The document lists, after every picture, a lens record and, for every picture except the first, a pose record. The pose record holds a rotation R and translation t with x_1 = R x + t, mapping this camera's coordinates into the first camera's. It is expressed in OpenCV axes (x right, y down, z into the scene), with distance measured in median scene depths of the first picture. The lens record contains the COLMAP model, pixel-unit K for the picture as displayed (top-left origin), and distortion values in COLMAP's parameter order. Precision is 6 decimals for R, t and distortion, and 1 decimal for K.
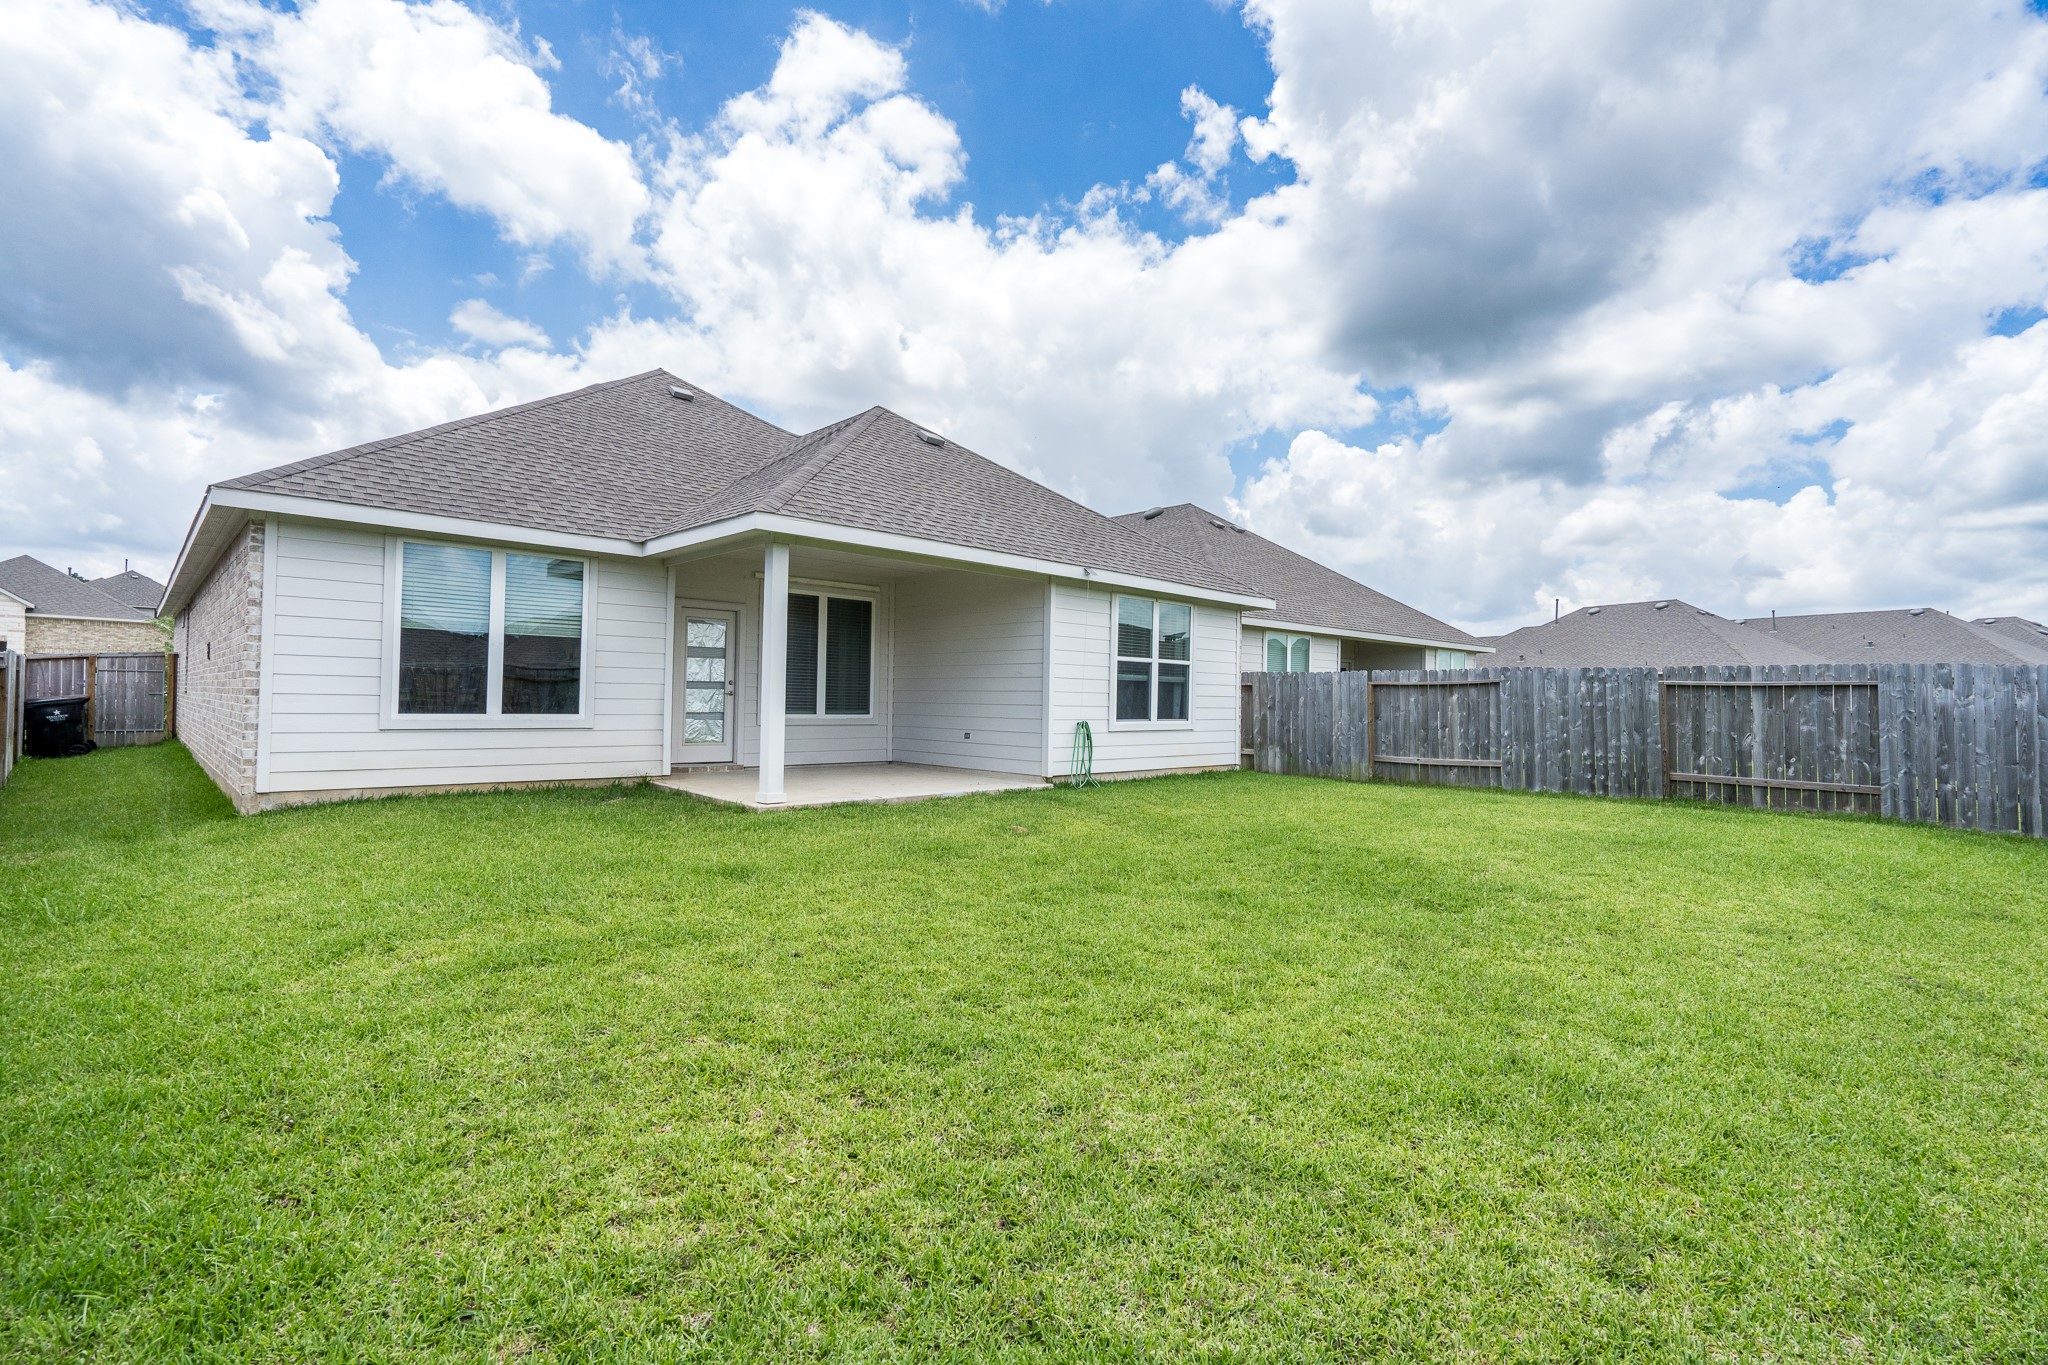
lens RADIAL K [[930.6, 0, 1030.1], [0, 930.6, 675.8], [0, 0, 1]] dist [-0.002571, -0.000095]
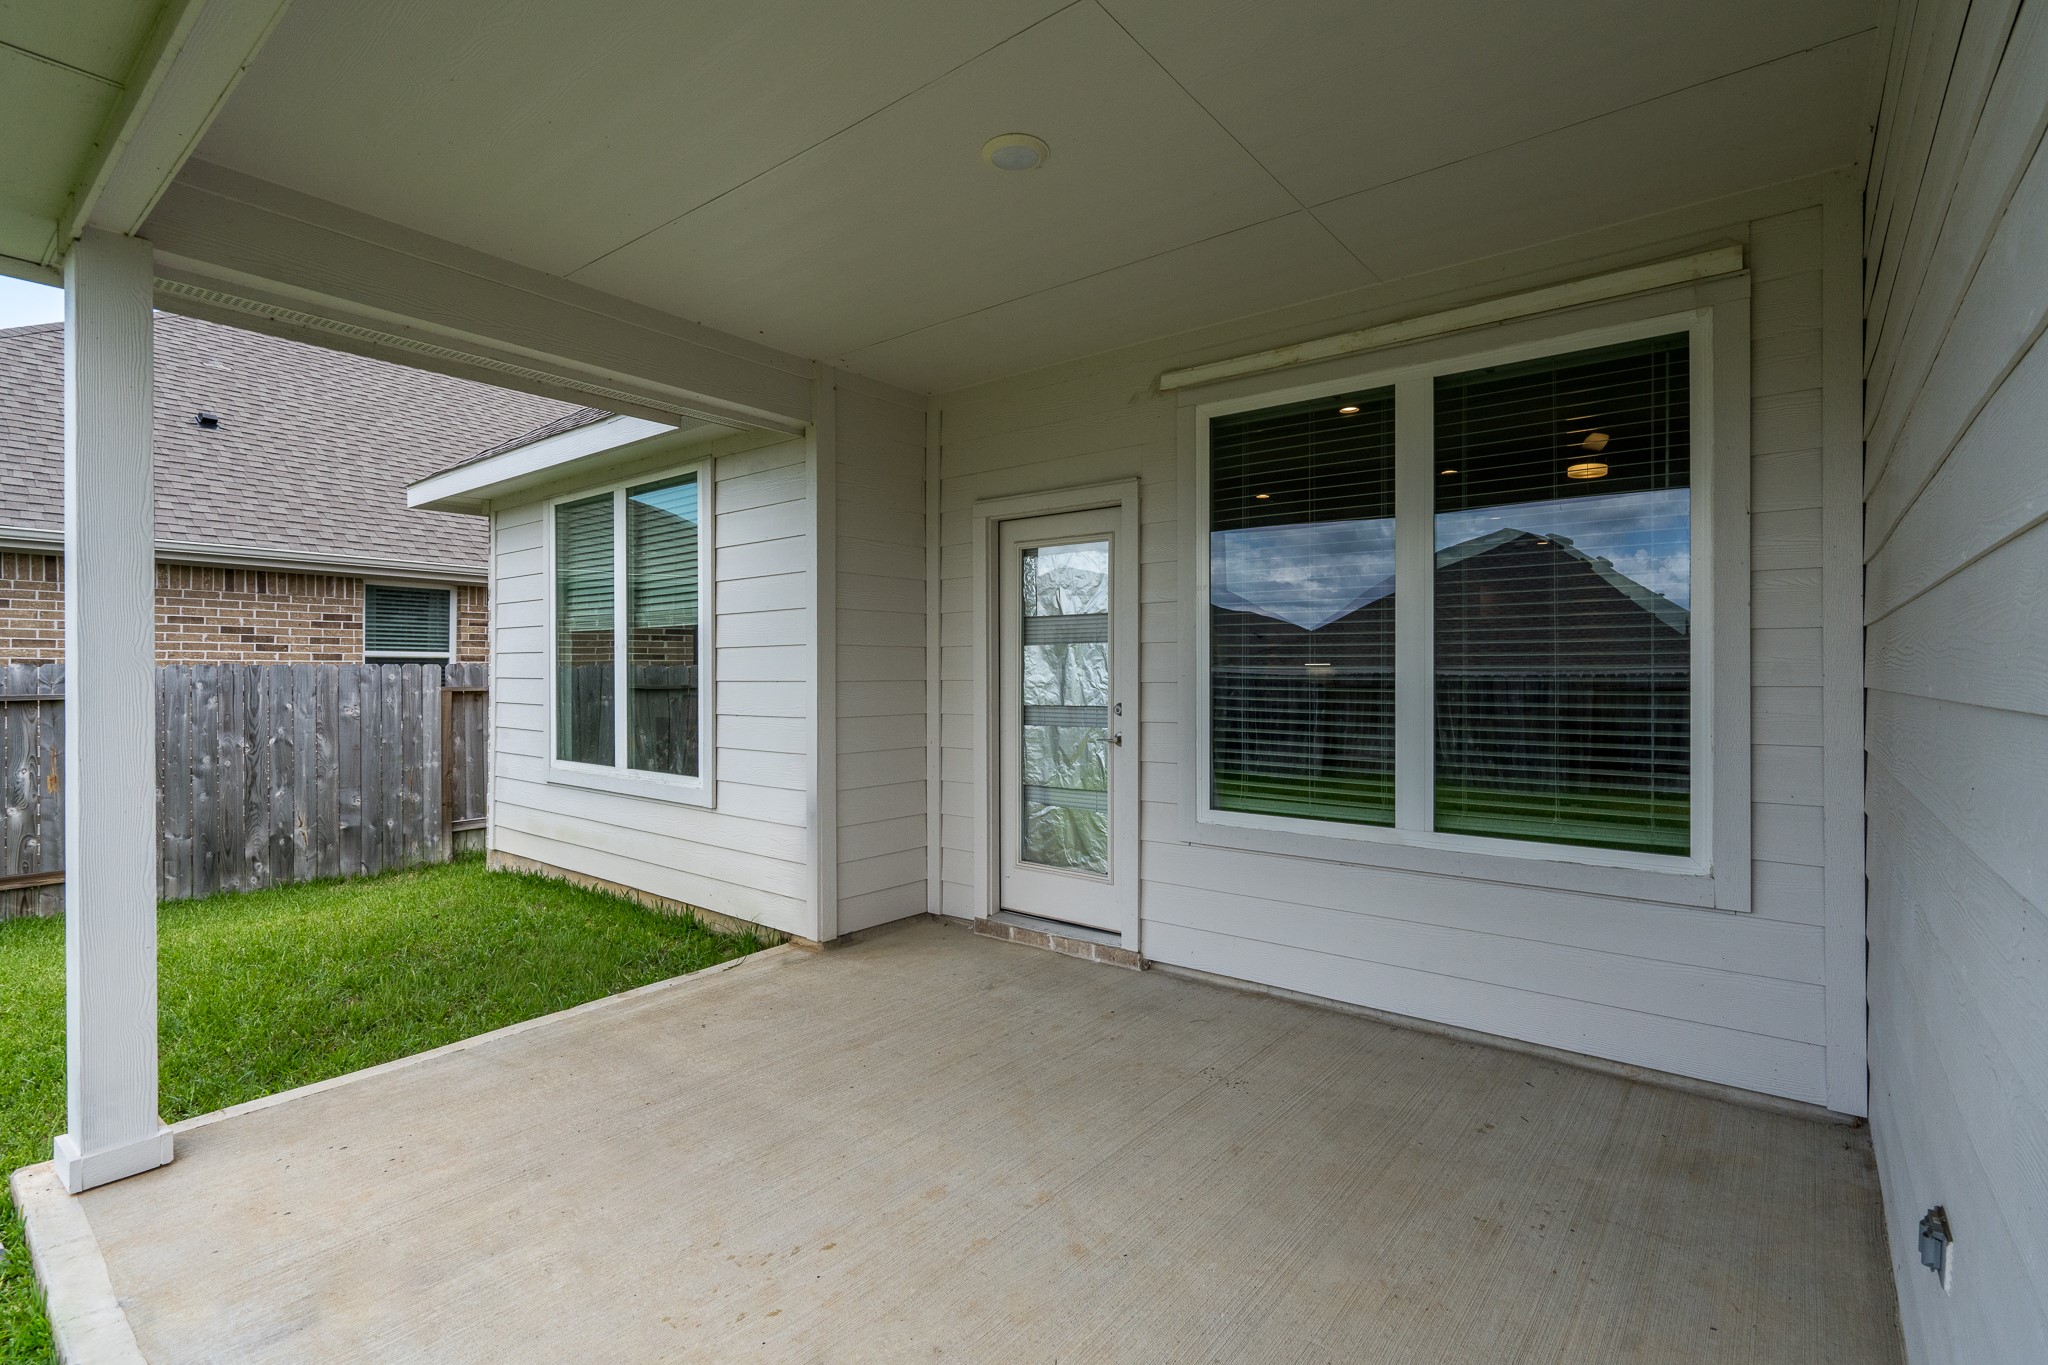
lens RADIAL K [[952.0, 0, 1009.0], [0, 952.0, 679.0], [0, 0, 1]] dist [0.000522, -0.019133]
pose [[0.101161, -0.009449, -0.994825, 0.024228], [0.027640, 0.999596, -0.006684, -0.002477], [0.994486, -0.026821, 0.101381, 0.730806]]
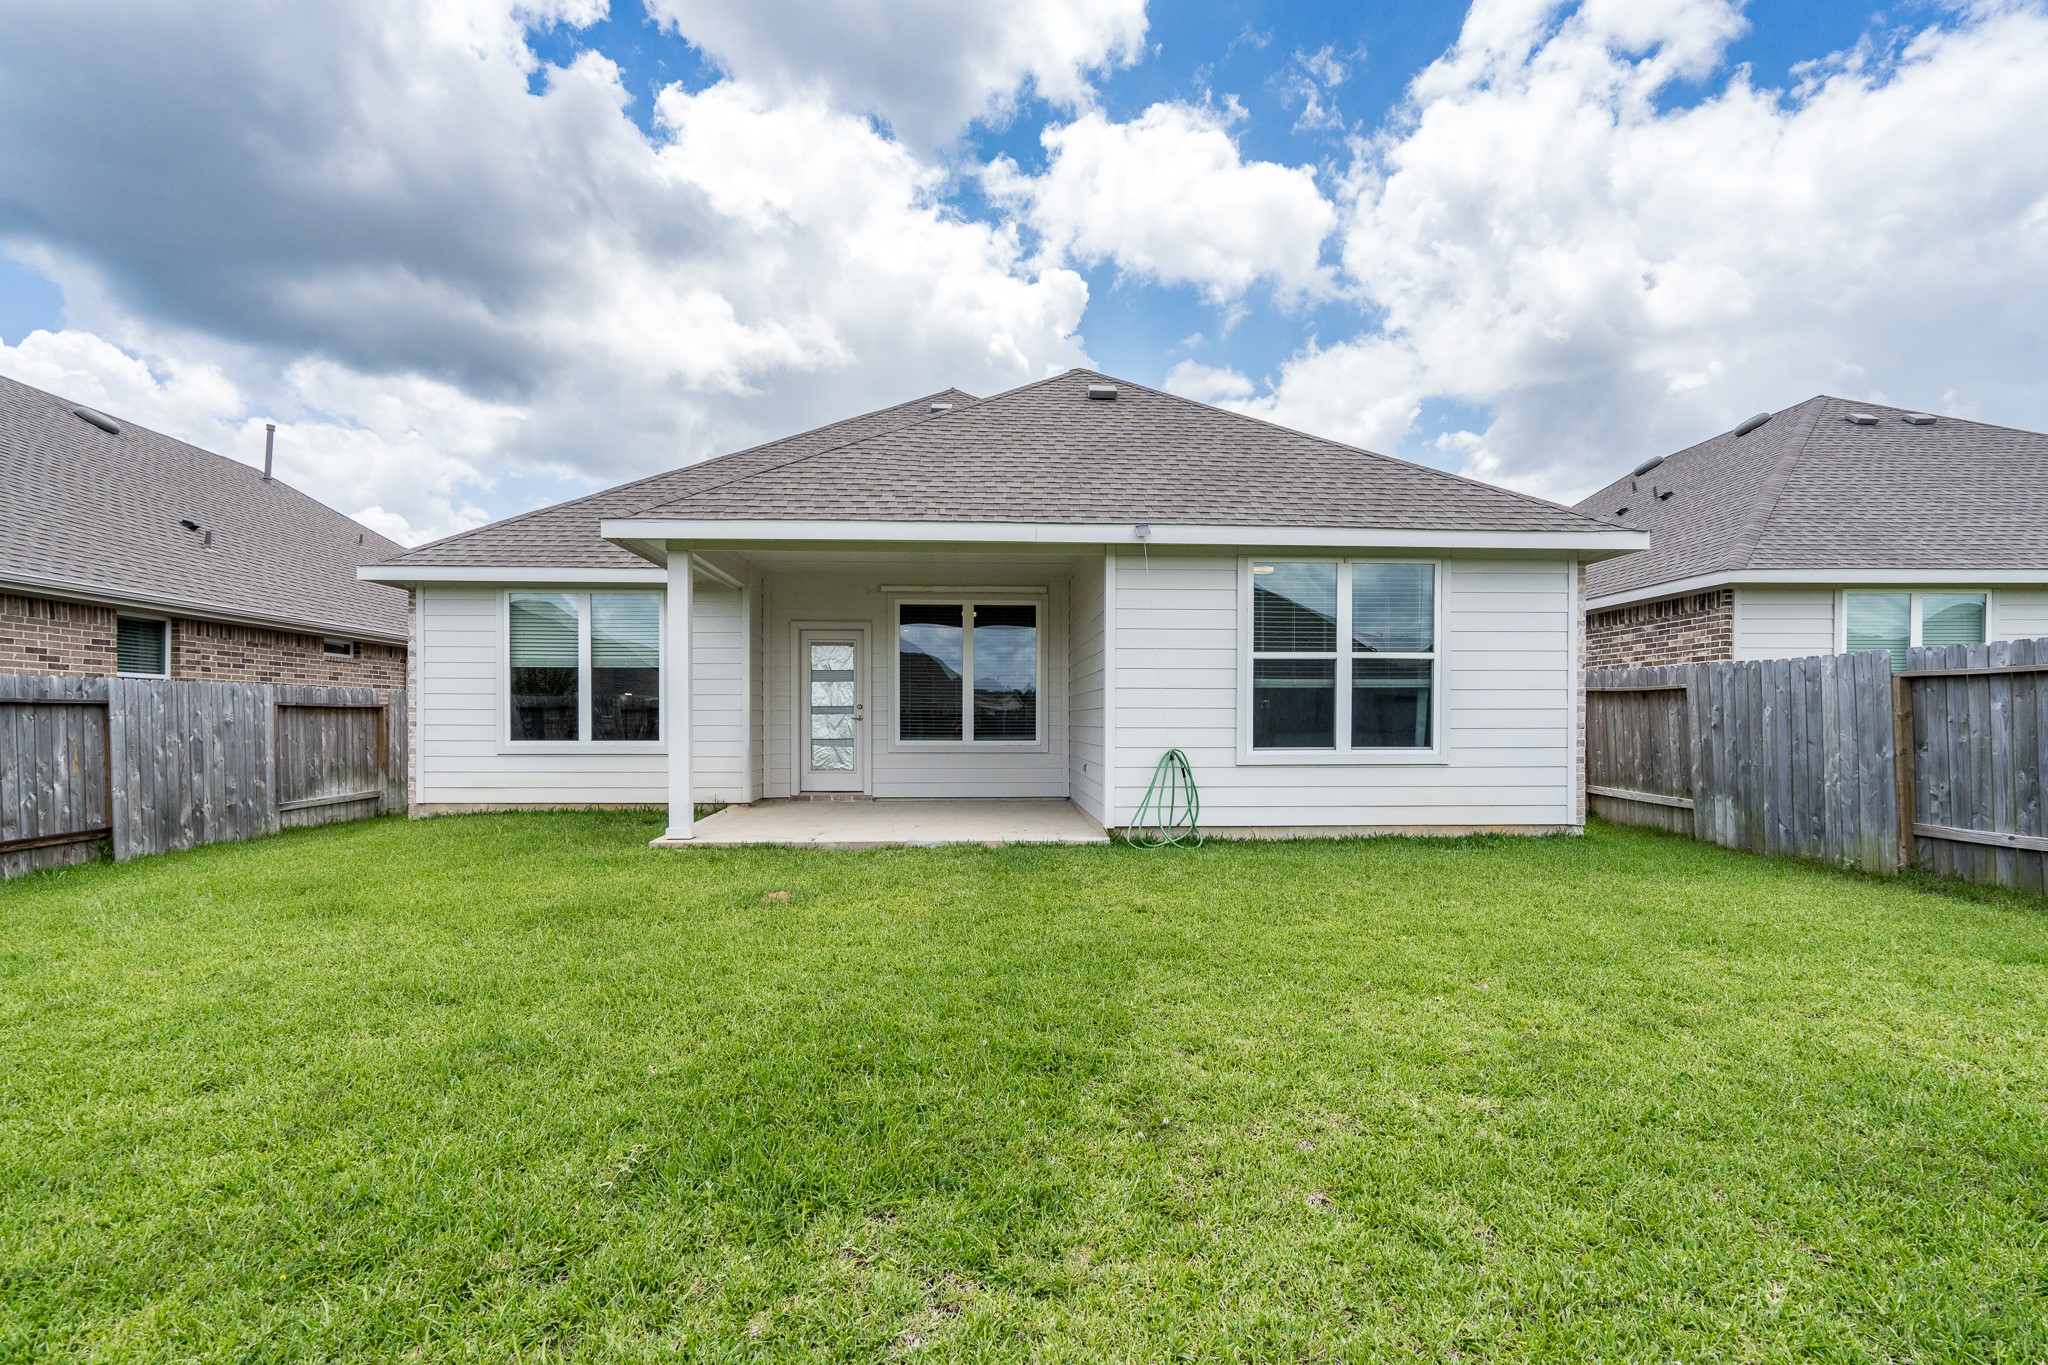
lens RADIAL K [[955.8, 0, 1019.0], [0, 955.8, 722.9], [0, 0, 1]] dist [-0.000892, -0.000480]
pose [[0.740004, -0.014366, -0.672449, 0.350823], [0.029461, 0.999505, 0.011068, 0.013907], [0.671957, -0.028002, 0.740060, 0.313581]]
